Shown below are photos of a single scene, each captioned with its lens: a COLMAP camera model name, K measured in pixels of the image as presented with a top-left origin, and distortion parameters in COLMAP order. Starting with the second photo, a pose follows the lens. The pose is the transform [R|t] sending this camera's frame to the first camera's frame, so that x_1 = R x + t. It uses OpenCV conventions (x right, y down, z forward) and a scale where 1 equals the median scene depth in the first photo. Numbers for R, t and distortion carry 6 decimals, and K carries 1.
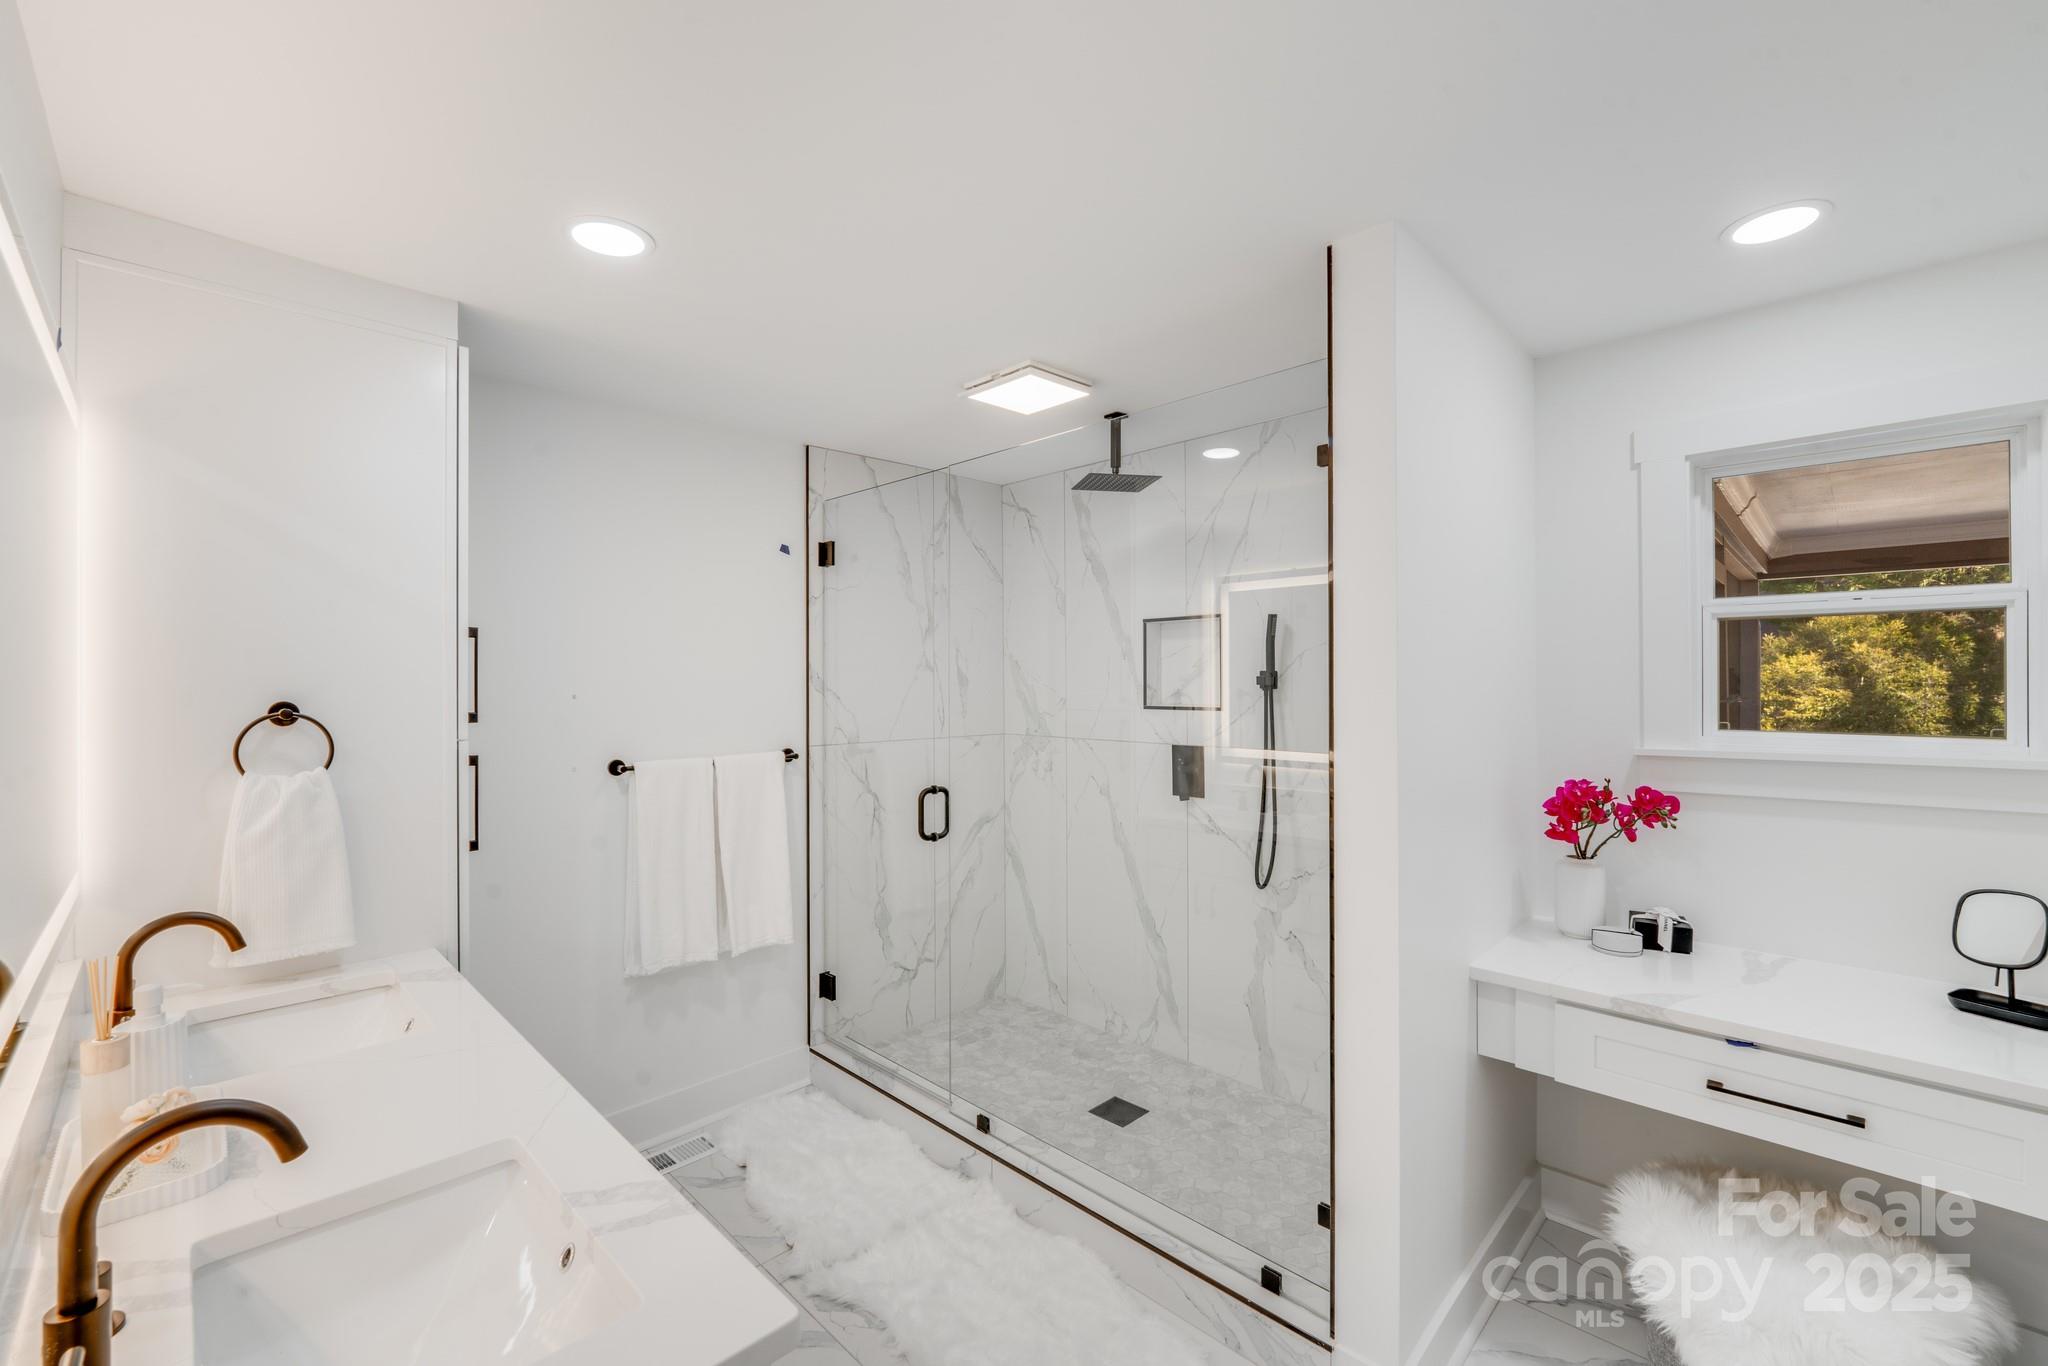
lens RADIAL K [[839.3, 0, 1014.1], [0, 839.3, 678.6], [0, 0, 1]] dist [-0.005928, -0.000681]
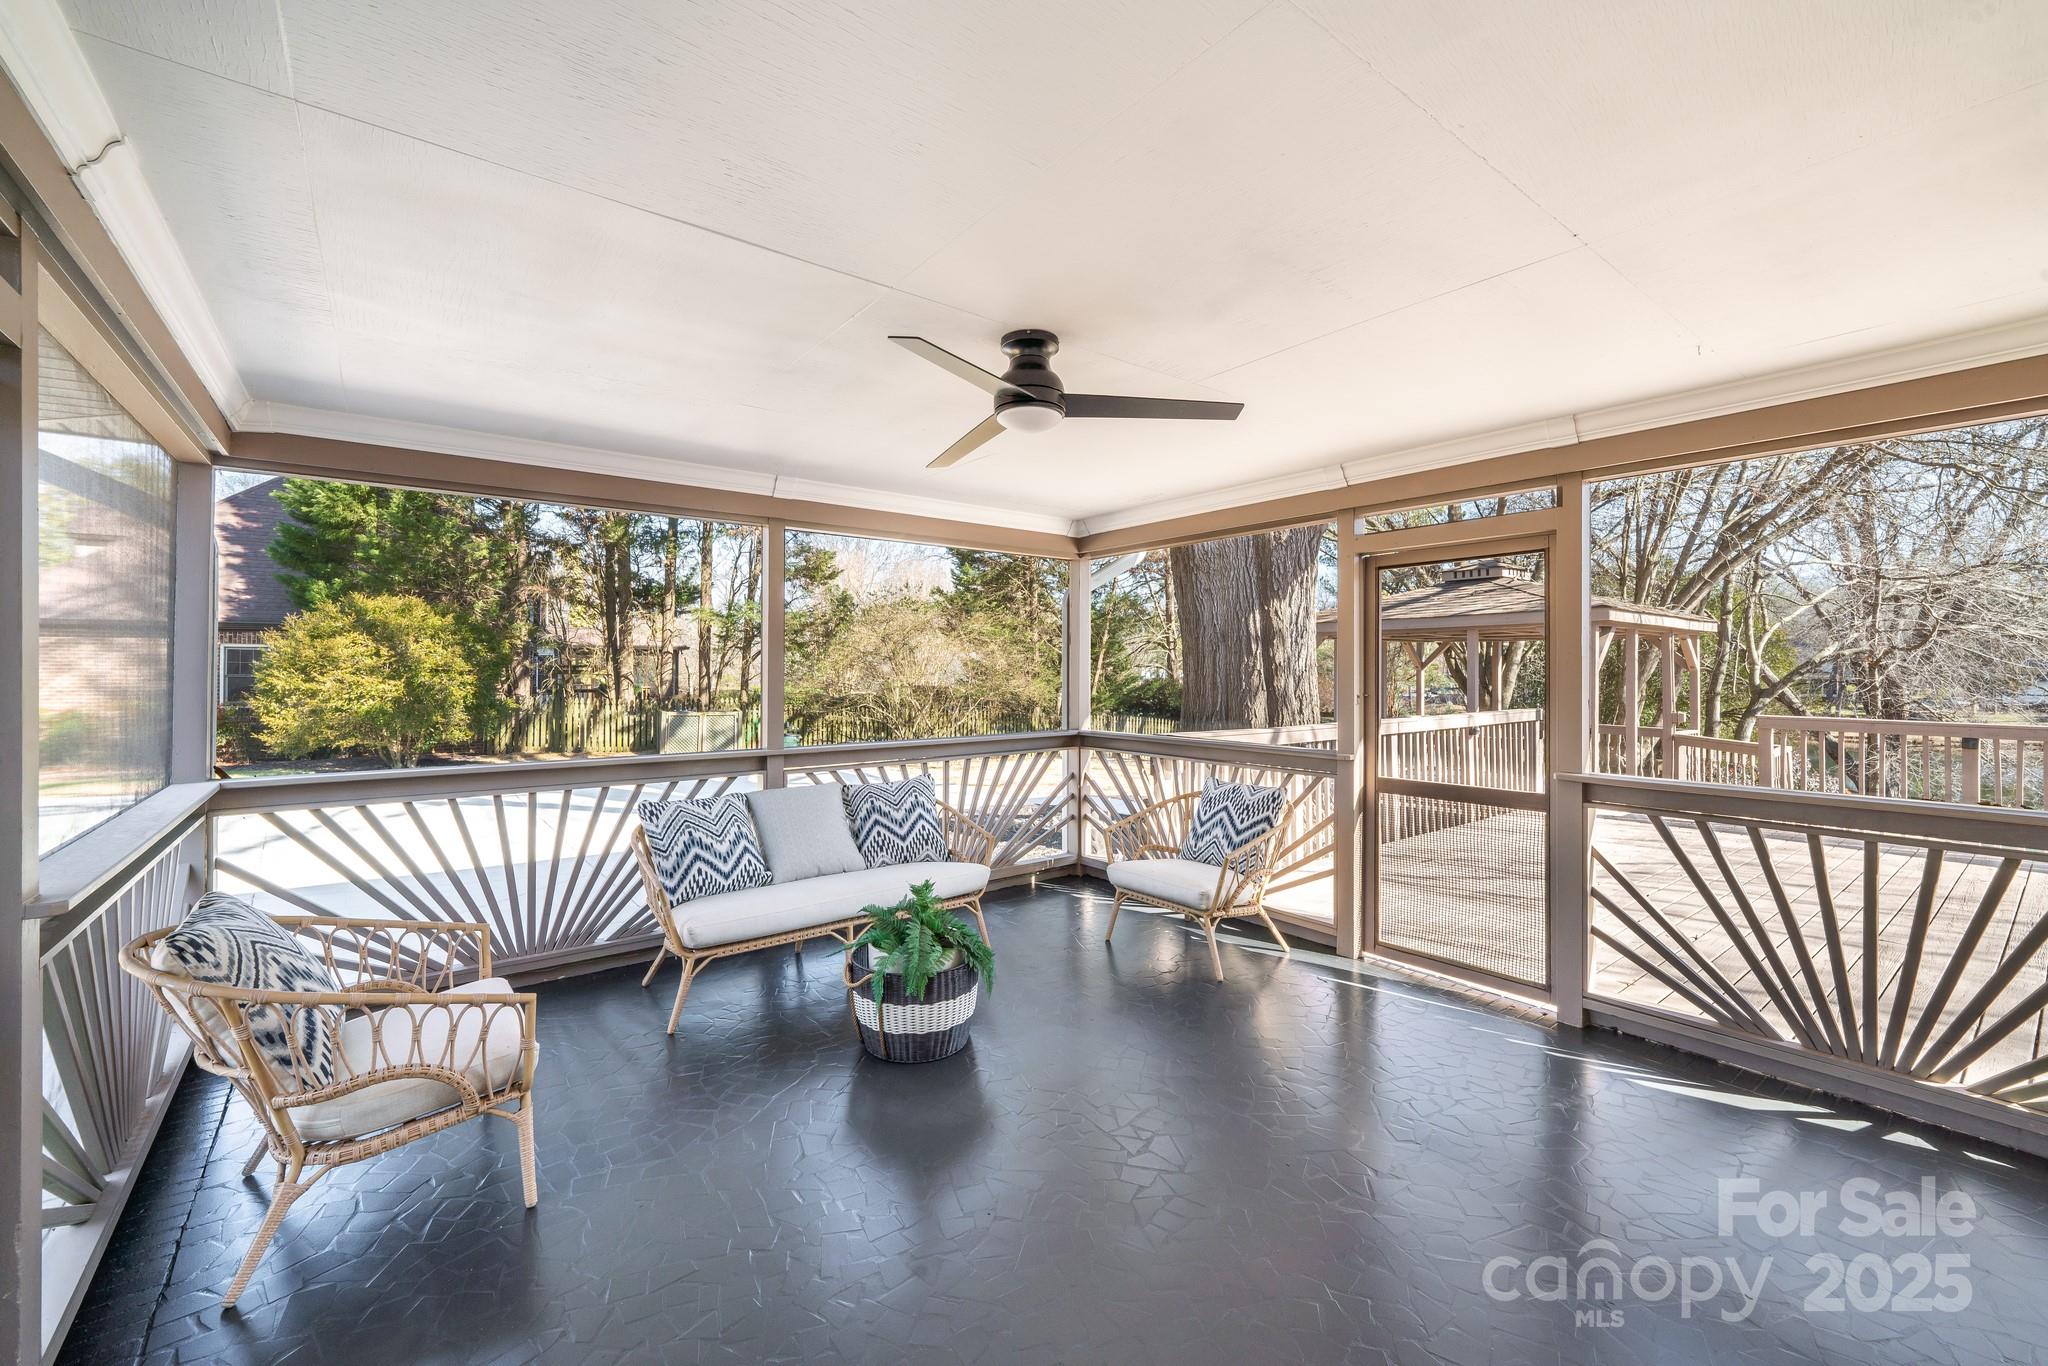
lens RADIAL K [[839.3, 0, 1014.1], [0, 839.3, 678.6], [0, 0, 1]] dist [-0.005928, -0.000681]
pose [[0.132415, -0.010146, 0.991142, 0.442410], [-0.004026, 0.999934, 0.010774, 0.008221], [-0.991186, -0.005417, 0.132365, 0.434032]]
